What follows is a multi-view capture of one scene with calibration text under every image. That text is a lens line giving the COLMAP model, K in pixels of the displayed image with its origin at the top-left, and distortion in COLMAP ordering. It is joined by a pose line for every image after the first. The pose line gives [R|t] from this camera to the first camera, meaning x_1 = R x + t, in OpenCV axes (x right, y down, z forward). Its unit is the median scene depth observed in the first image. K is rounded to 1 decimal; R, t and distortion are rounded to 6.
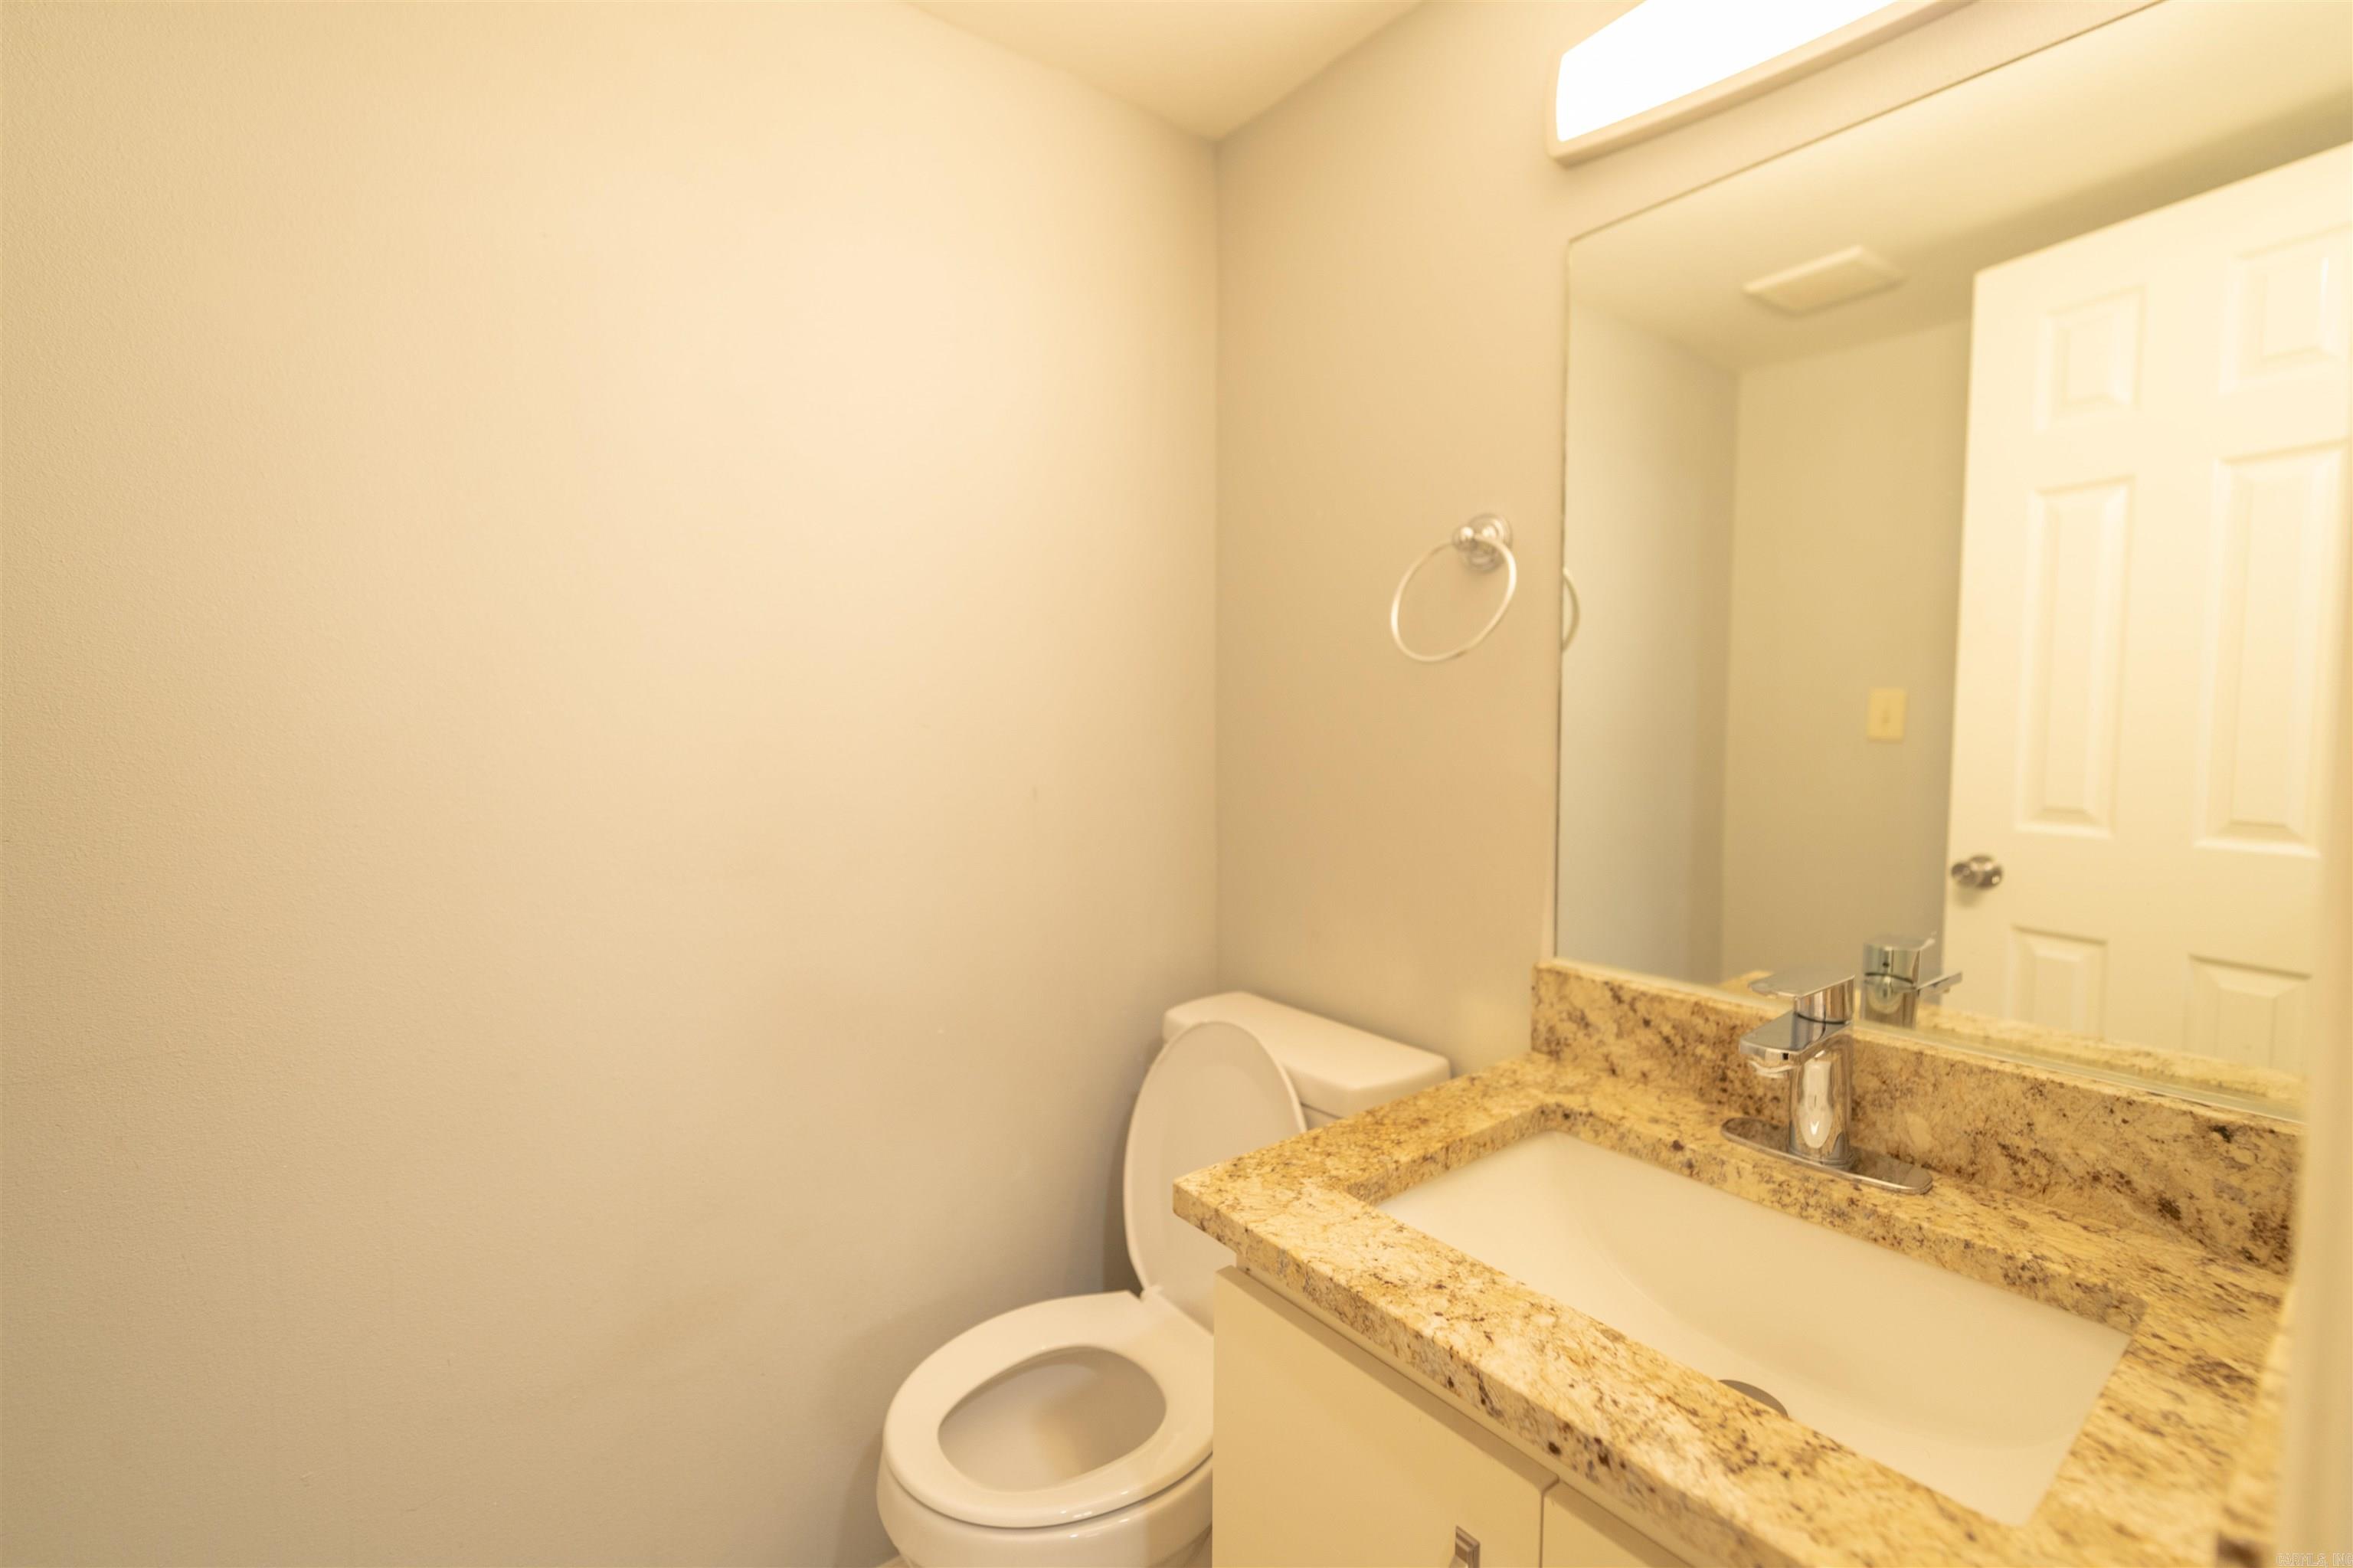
lens RADIAL K [[1030.0, 0, 1278.8], [0, 1030.0, 787.3], [0, 0, 1]] dist [0.010259, -0.004512]
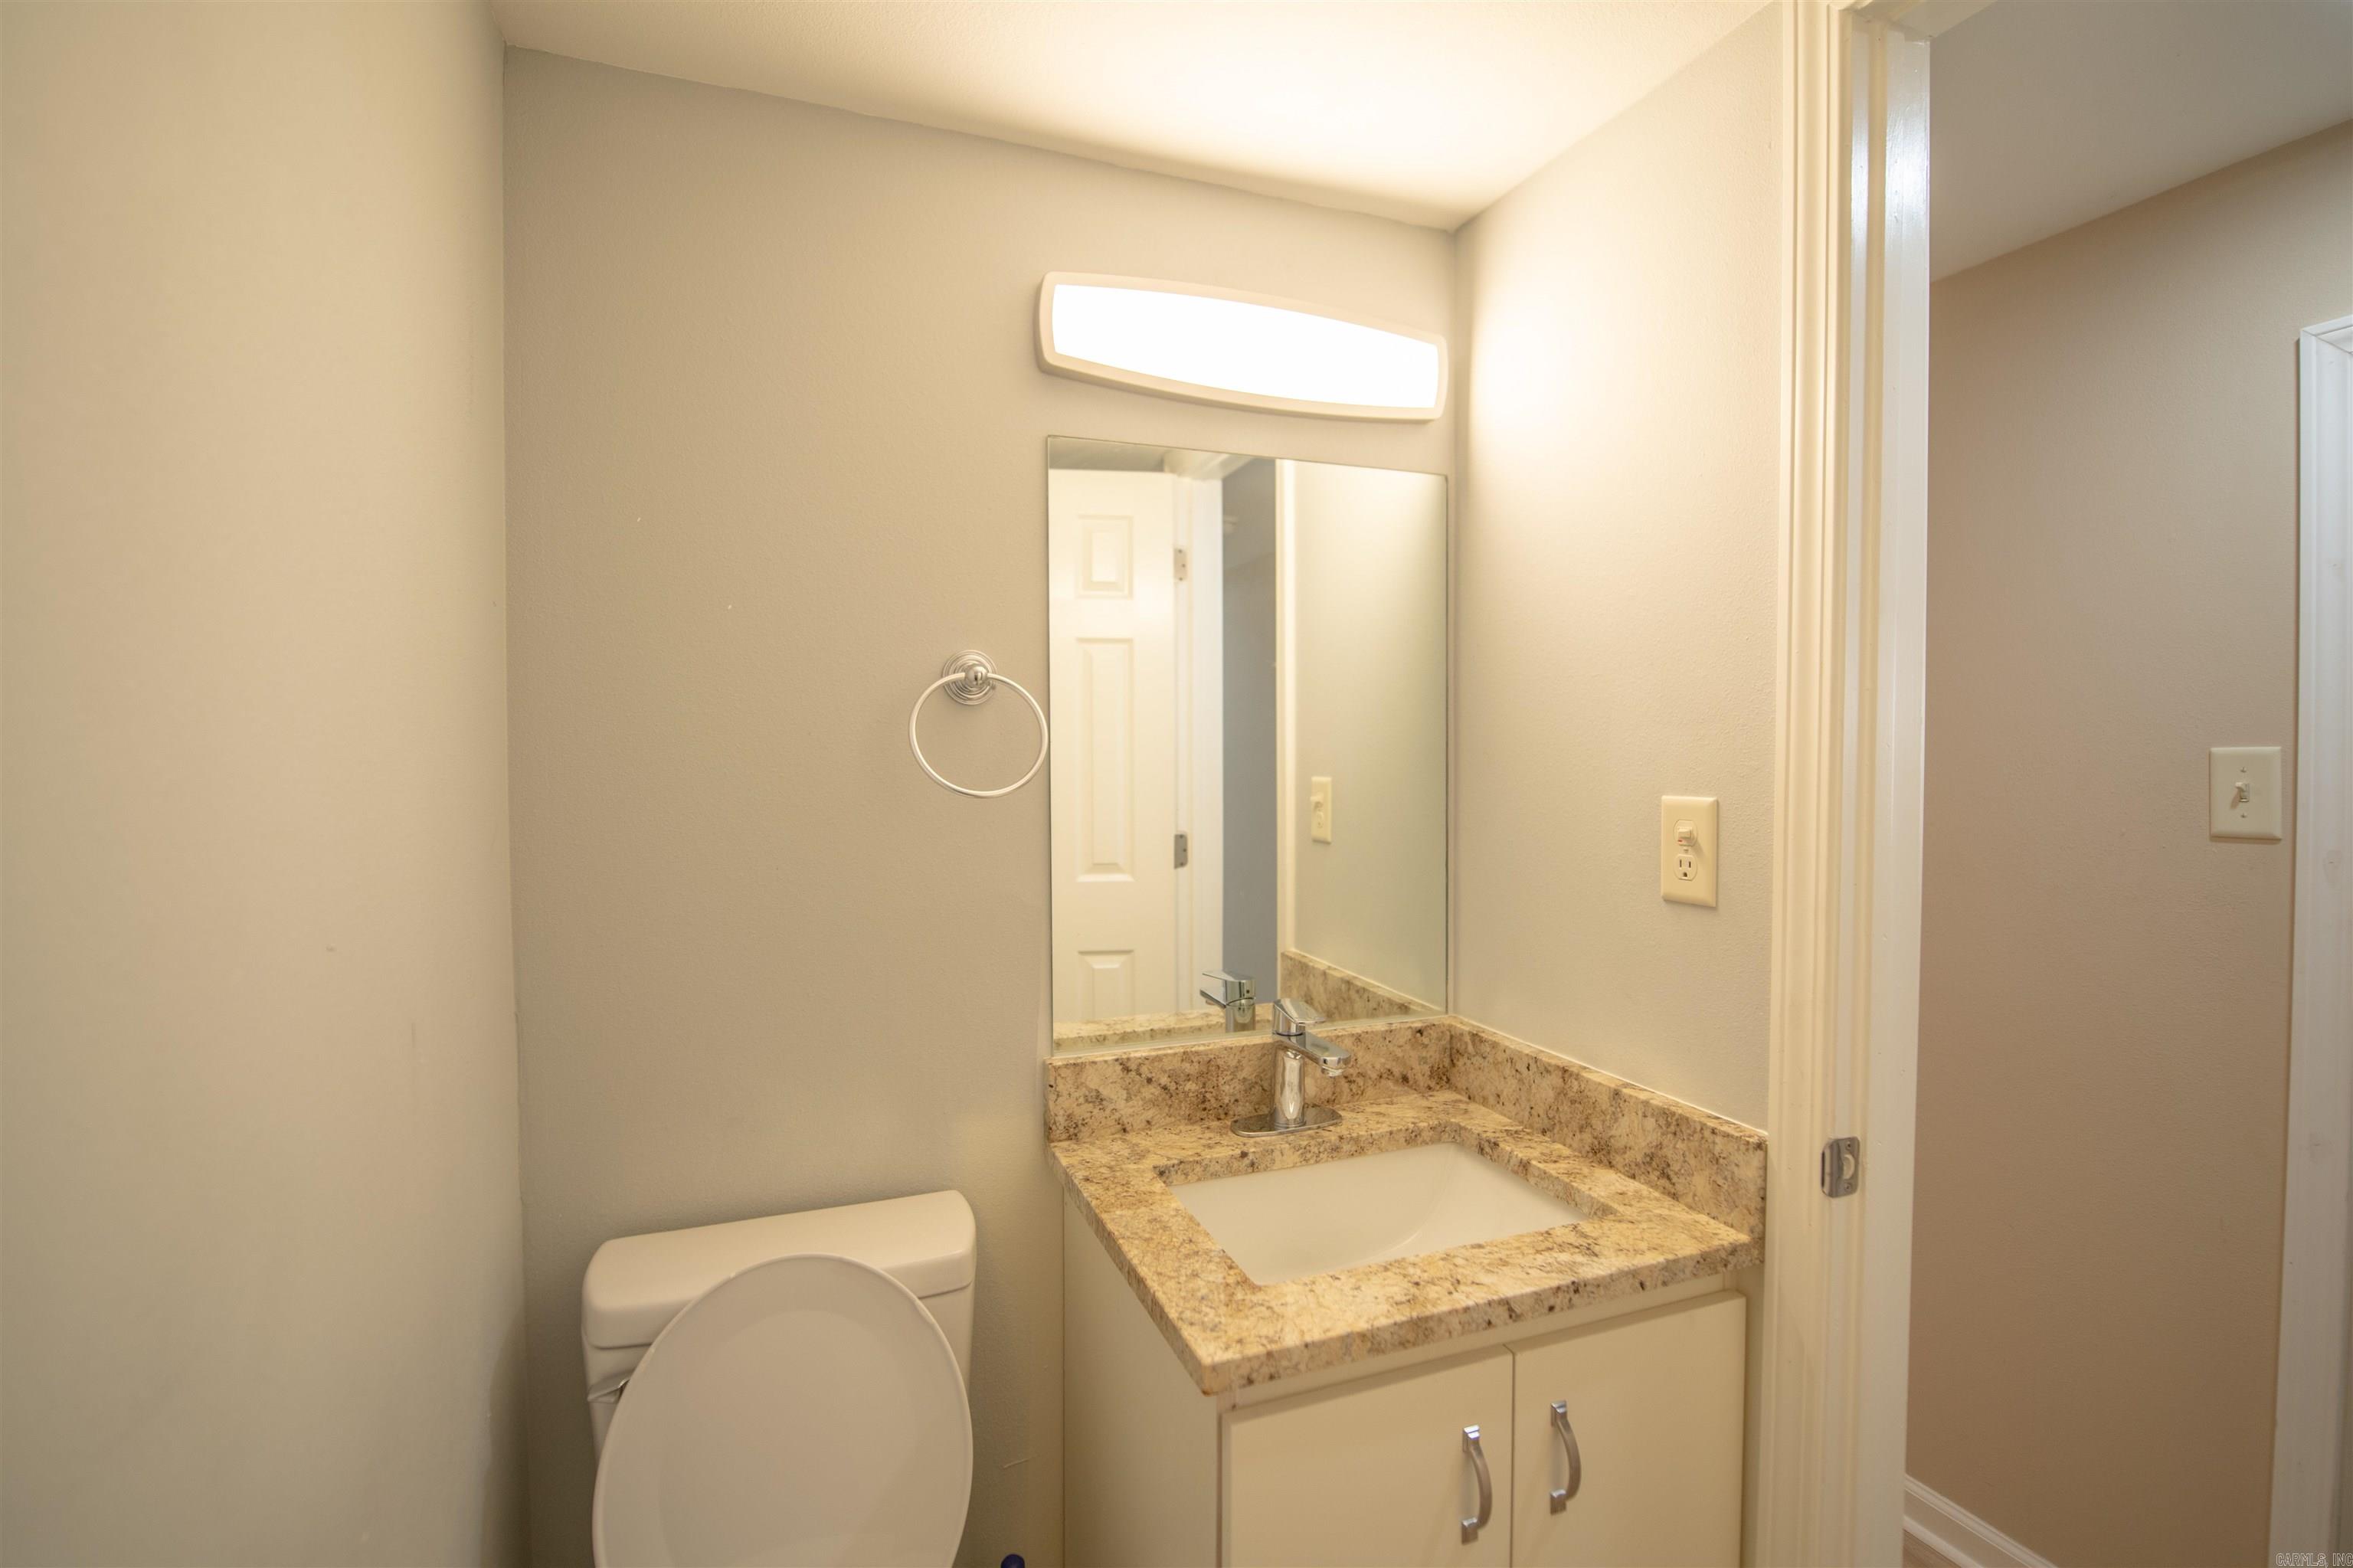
lens RADIAL K [[1030.0, 0, 1184.0], [0, 1030.0, 778.0], [0, 0, 1]] dist [0.010259, -0.004512]
pose [[0.317845, -0.023698, 0.947847, -0.970388], [0.056410, 0.998389, 0.006046, -0.175009], [-0.946463, 0.051546, 0.318670, 0.633369]]
